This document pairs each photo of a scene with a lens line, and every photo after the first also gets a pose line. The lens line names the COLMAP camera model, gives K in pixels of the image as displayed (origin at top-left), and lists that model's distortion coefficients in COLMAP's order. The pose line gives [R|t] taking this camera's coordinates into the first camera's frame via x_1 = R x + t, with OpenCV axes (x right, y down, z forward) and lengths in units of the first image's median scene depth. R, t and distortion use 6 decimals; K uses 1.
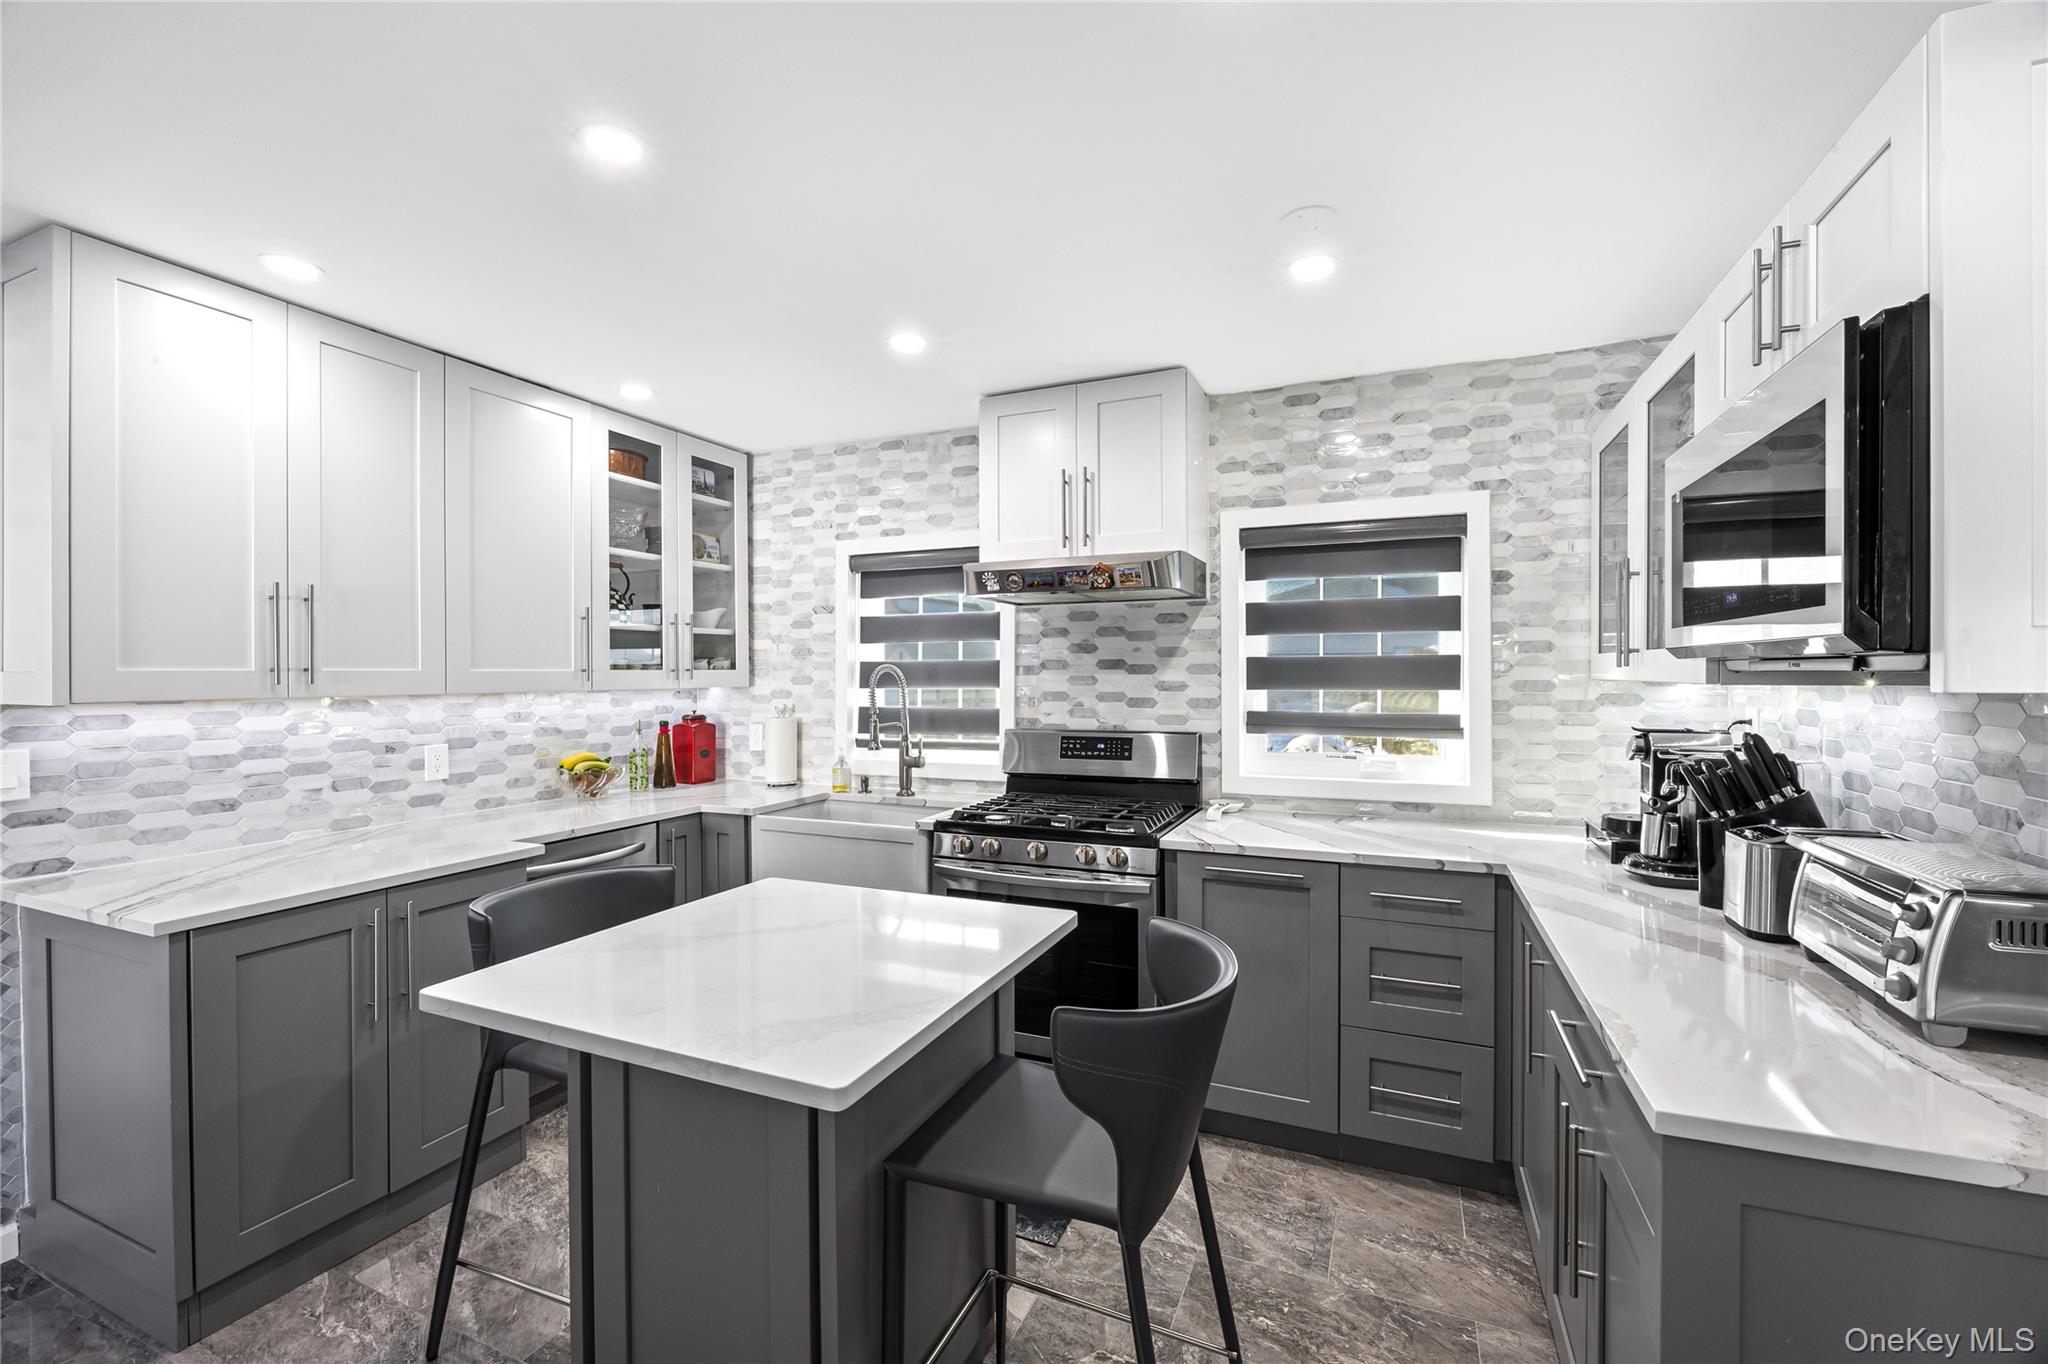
lens RADIAL K [[841.0, 0, 1024.0], [0, 841.0, 682.0], [0, 0, 1]] dist [-0.002475, 0.000080]
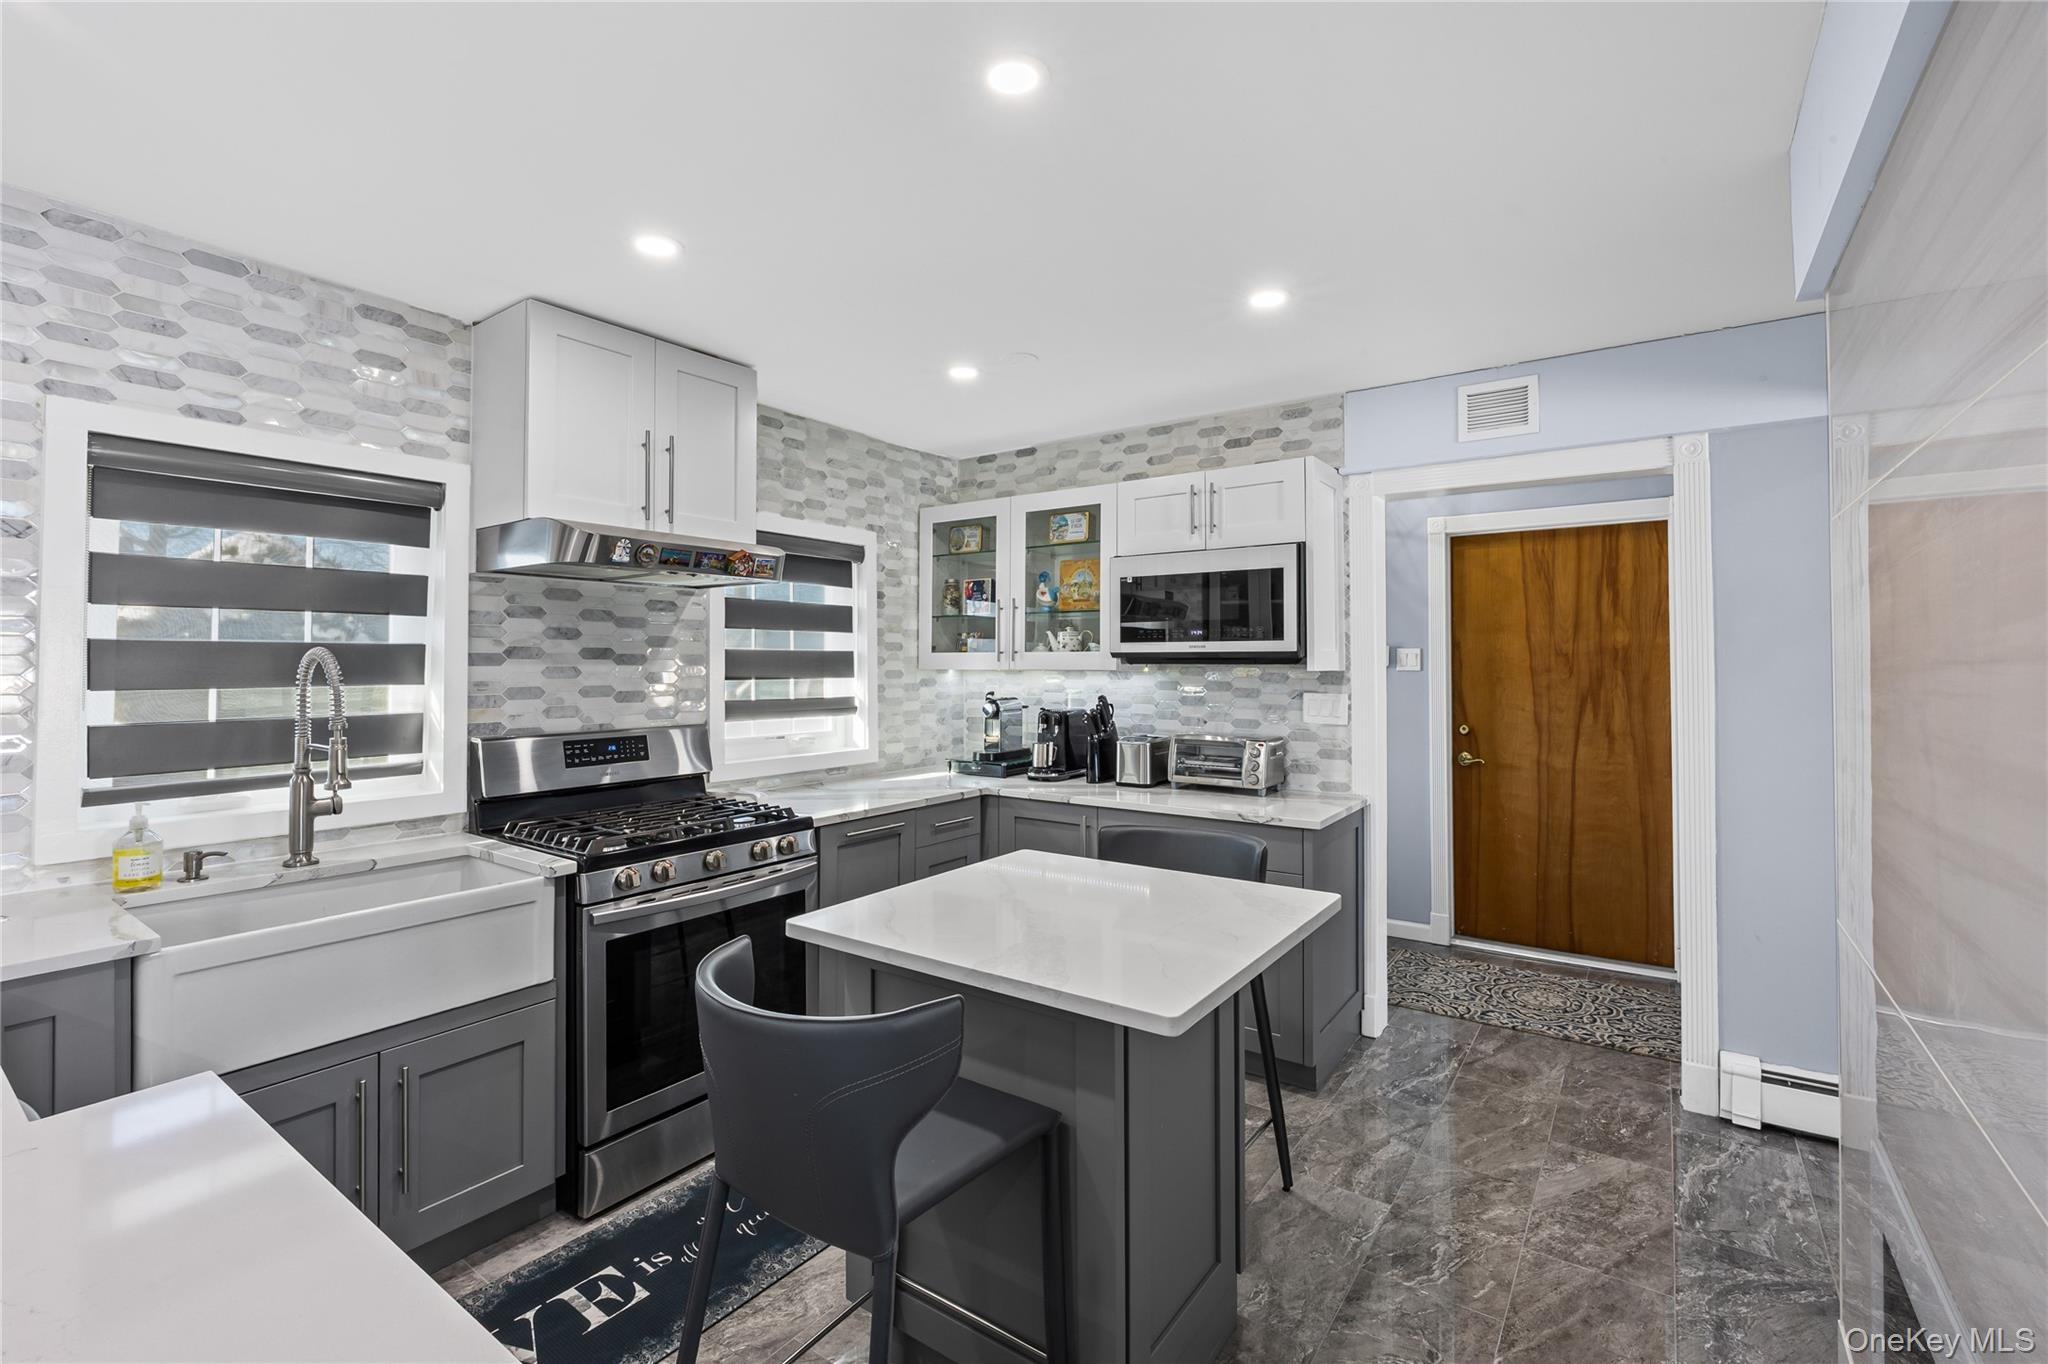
lens RADIAL K [[905.2, 0, 1027.5], [0, 905.2, 647.9], [0, 0, 1]] dist [-0.014148, 0.000869]
pose [[0.208451, 0.020942, 0.977809, -0.685762], [0.006776, 0.999716, -0.022856, -0.002532], [-0.978009, 0.011390, 0.208250, 0.366365]]
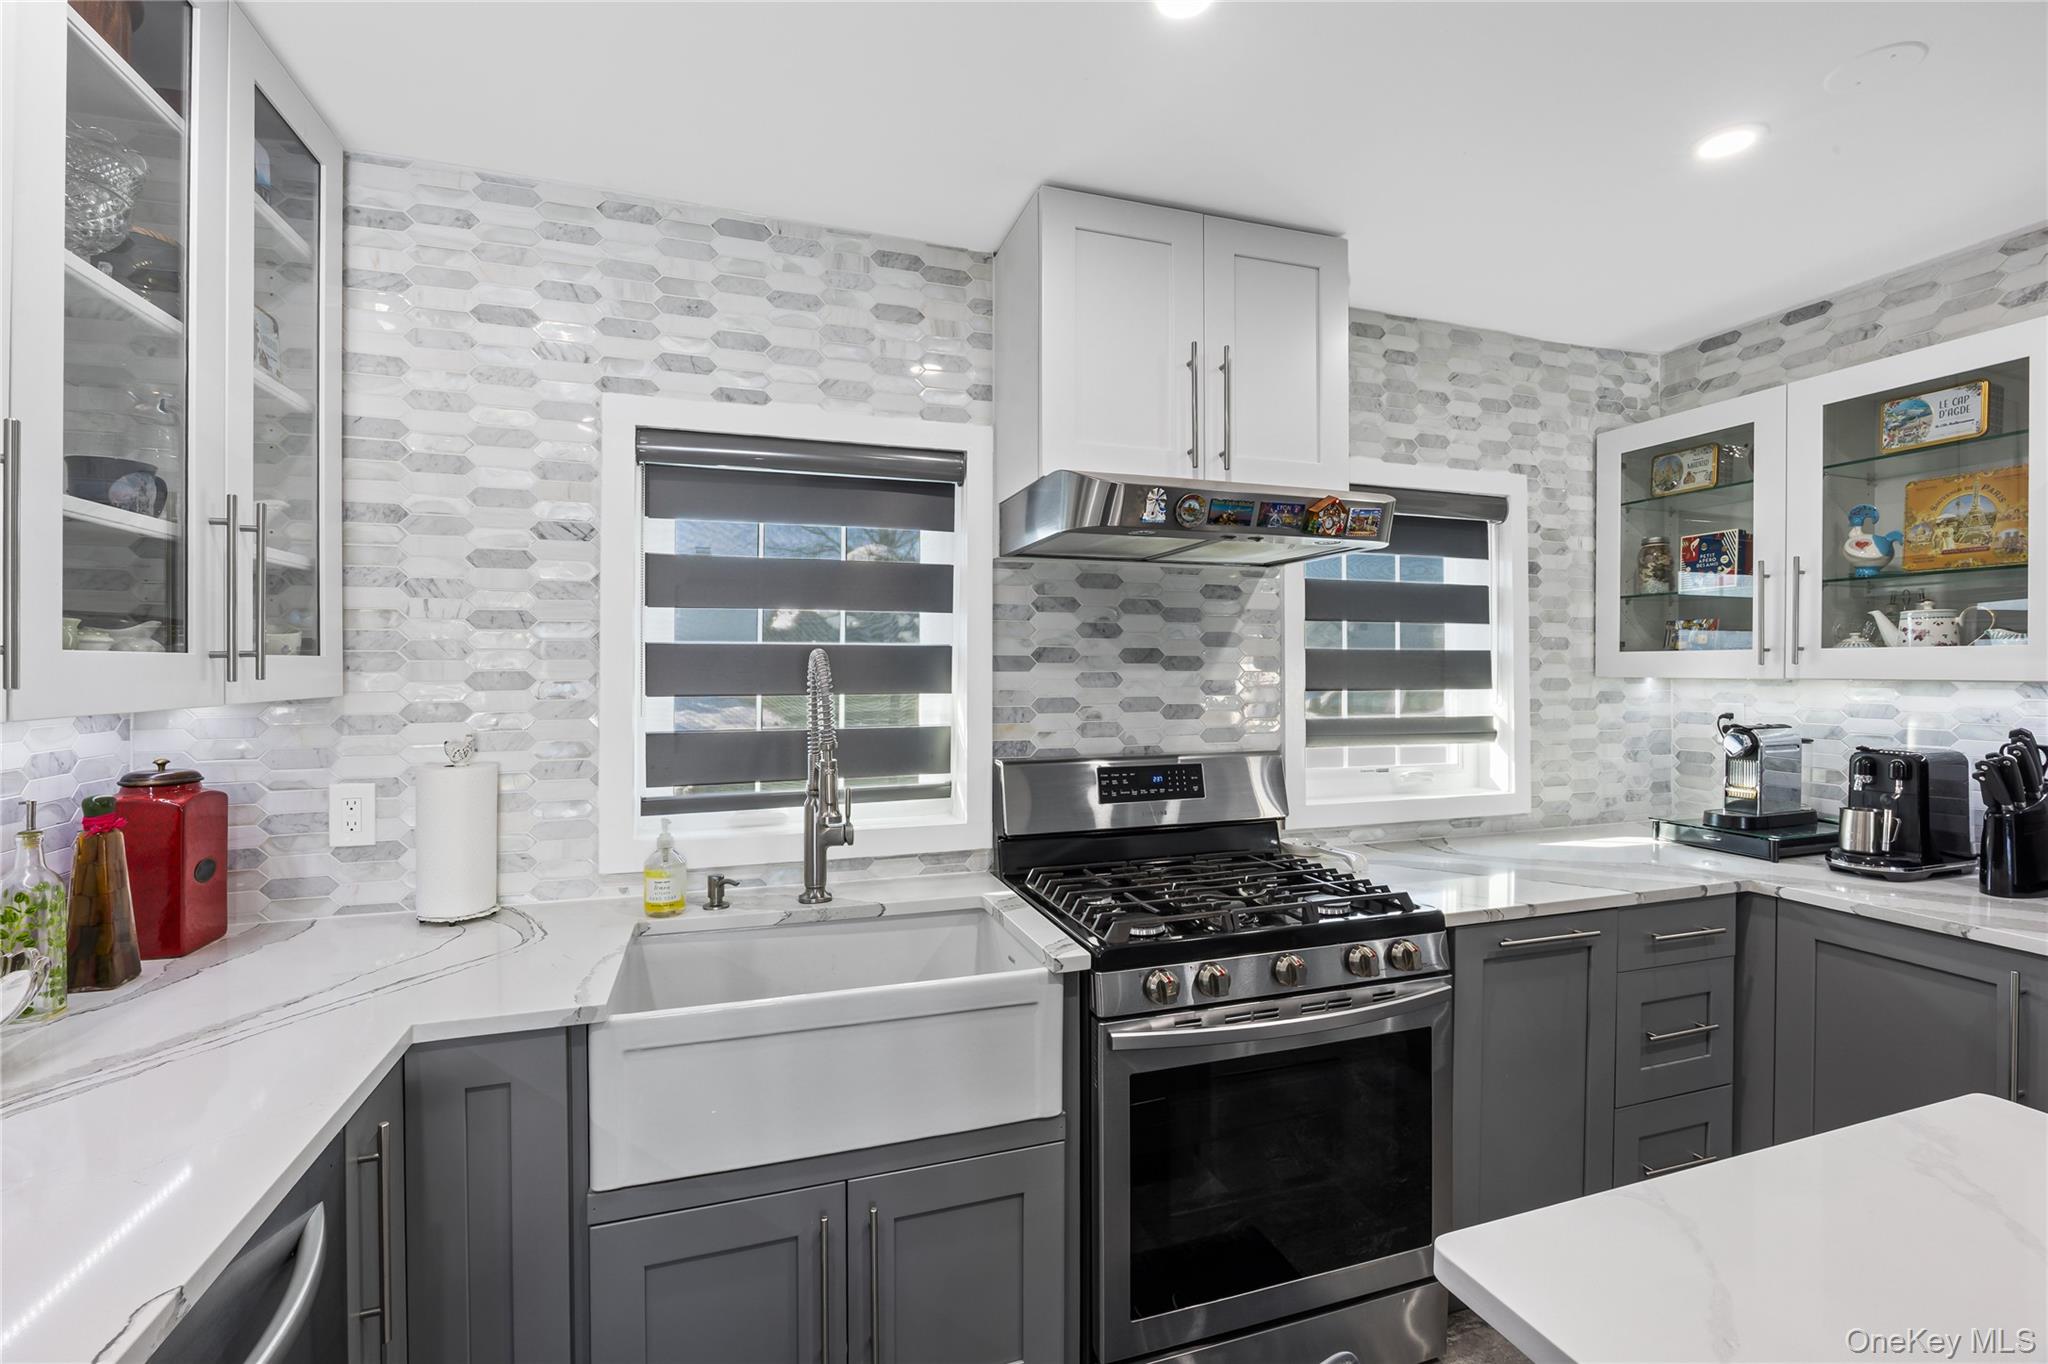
lens RADIAL K [[895.1, 0, 1017.0], [0, 895.1, 672.1], [0, 0, 1]] dist [-0.014031, 0.000824]
pose [[0.750070, 0.001732, 0.661356, -0.428877], [0.002158, 0.999985, -0.005065, -0.004262], [-0.661355, 0.005226, 0.750055, 0.515096]]
